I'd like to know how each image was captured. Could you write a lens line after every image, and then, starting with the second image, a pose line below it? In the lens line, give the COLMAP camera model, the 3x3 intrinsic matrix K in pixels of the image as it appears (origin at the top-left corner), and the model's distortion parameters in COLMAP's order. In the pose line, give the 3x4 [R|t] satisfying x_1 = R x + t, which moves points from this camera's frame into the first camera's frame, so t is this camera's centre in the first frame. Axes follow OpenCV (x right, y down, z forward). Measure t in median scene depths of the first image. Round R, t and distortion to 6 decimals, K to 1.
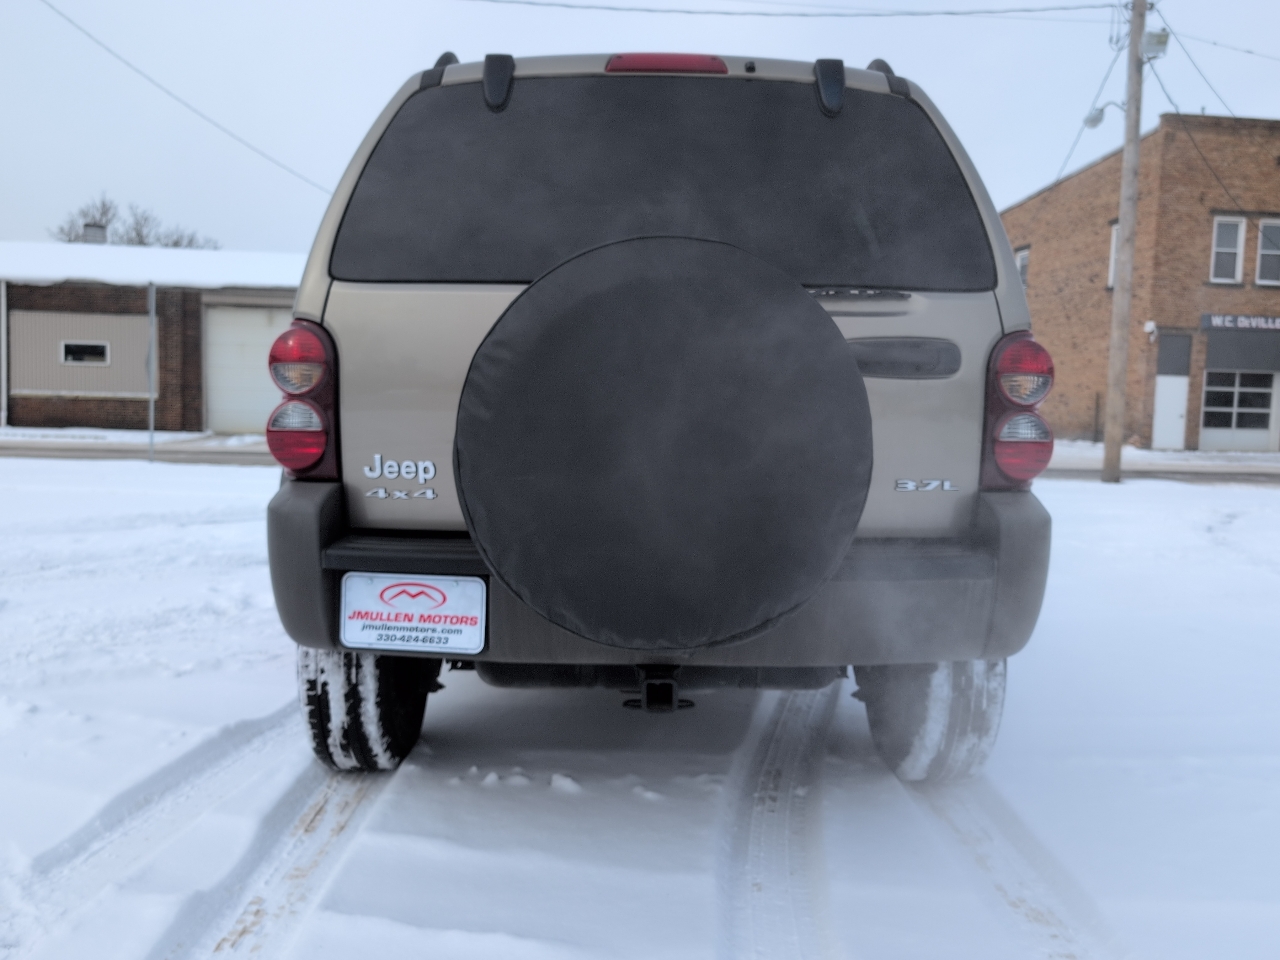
lens RADIAL K [[1046.1, 0, 629.2], [0, 1046.1, 477.6], [0, 0, 1]] dist [0.076817, -0.108034]
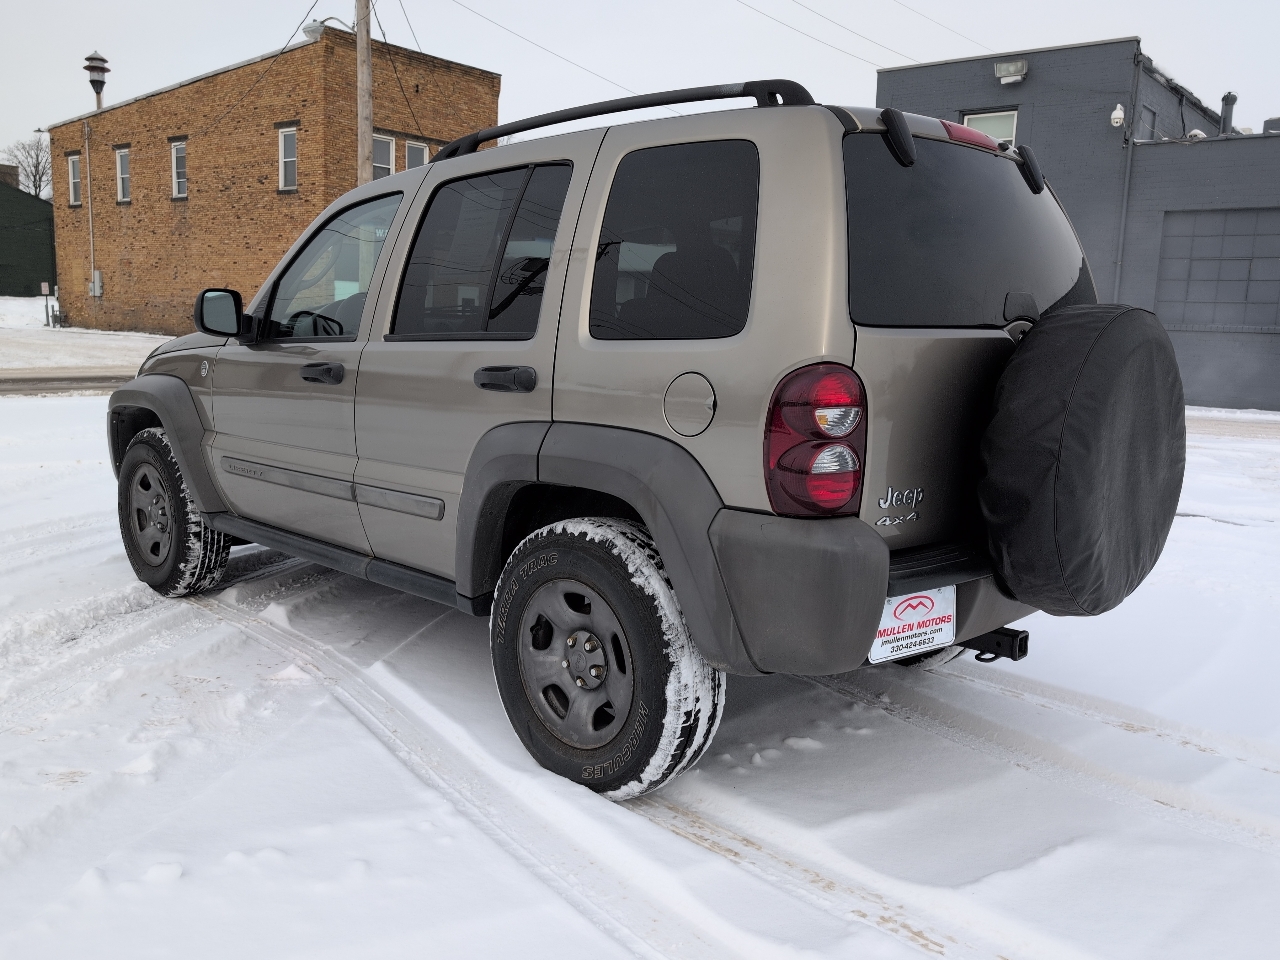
lens RADIAL K [[1046.1, 0, 629.2], [0, 1046.1, 477.6], [0, 0, 1]] dist [0.076817, -0.108034]
pose [[0.710868, -0.110526, 0.694587, -1.185095], [0.041662, 0.992458, 0.115286, -0.167980], [-0.702091, -0.053016, 0.710111, 0.414783]]
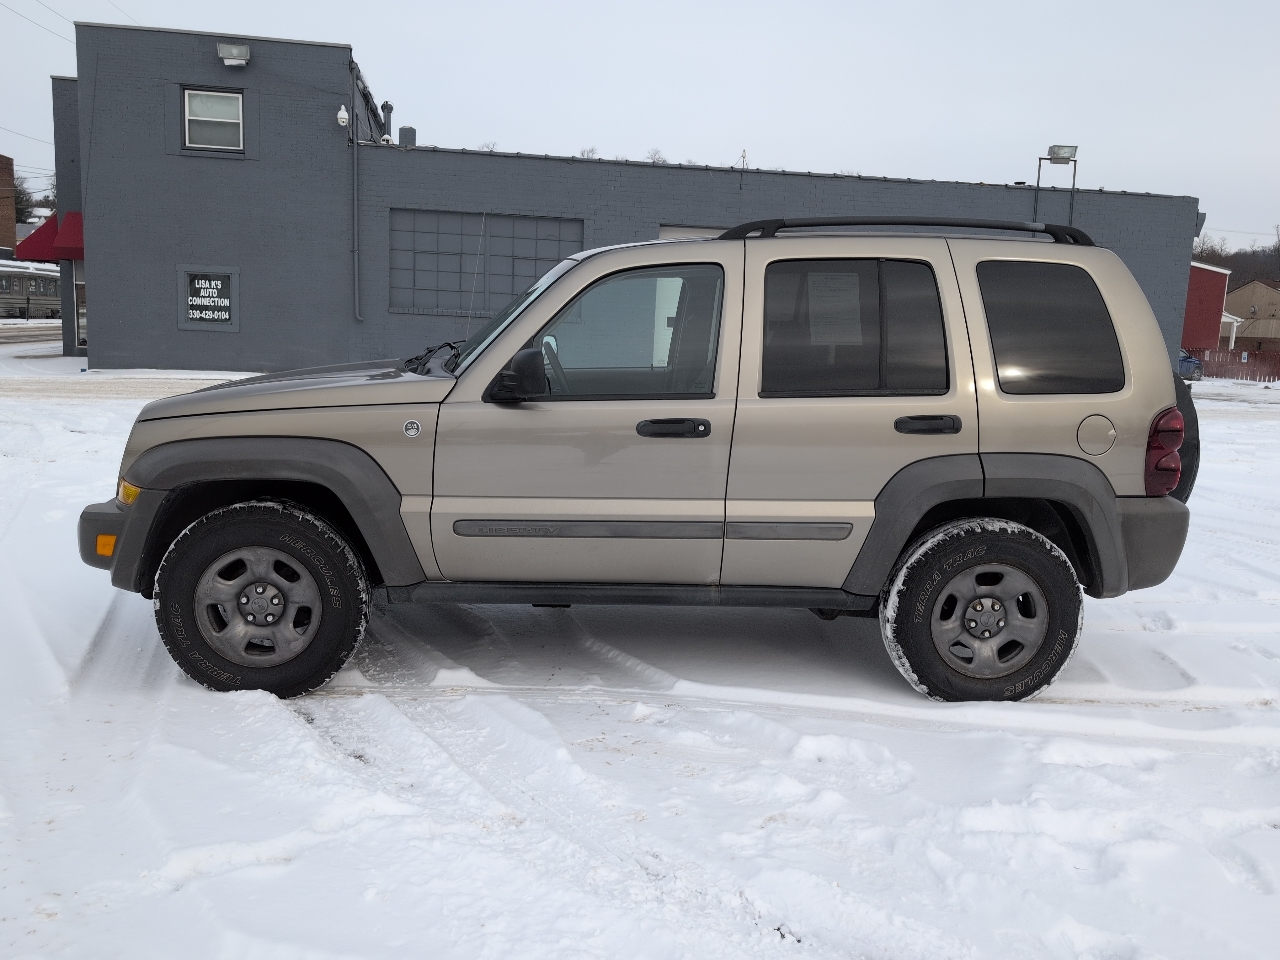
lens RADIAL K [[1045.2, 0, 640.0], [0, 1045.2, 480.0], [0, 0, 1]] dist [0.013969, 0.004483]
pose [[-0.031503, -0.179200, 0.983308, -2.060854], [0.034432, 0.983018, 0.180250, -0.379556], [-0.998910, 0.039536, -0.024797, 1.937824]]
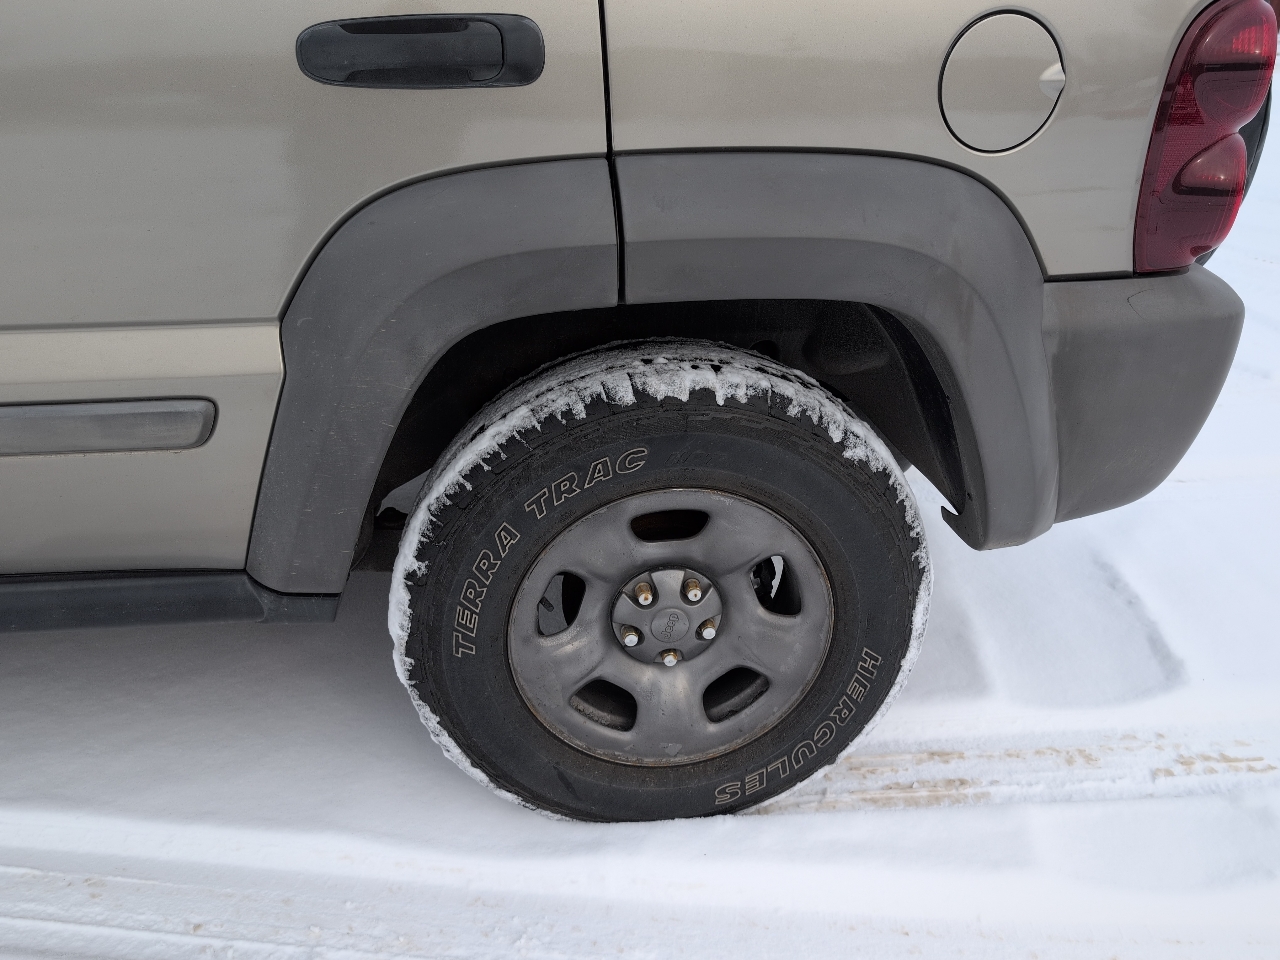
lens RADIAL K [[1046.1, 0, 629.2], [0, 1046.1, 477.6], [0, 0, 1]] dist [0.076817, -0.108034]
pose [[-0.090875, -0.454157, 0.886275, -0.923195], [0.043532, 0.887295, 0.459143, -0.192014], [-0.994910, 0.080306, -0.060863, 1.378521]]
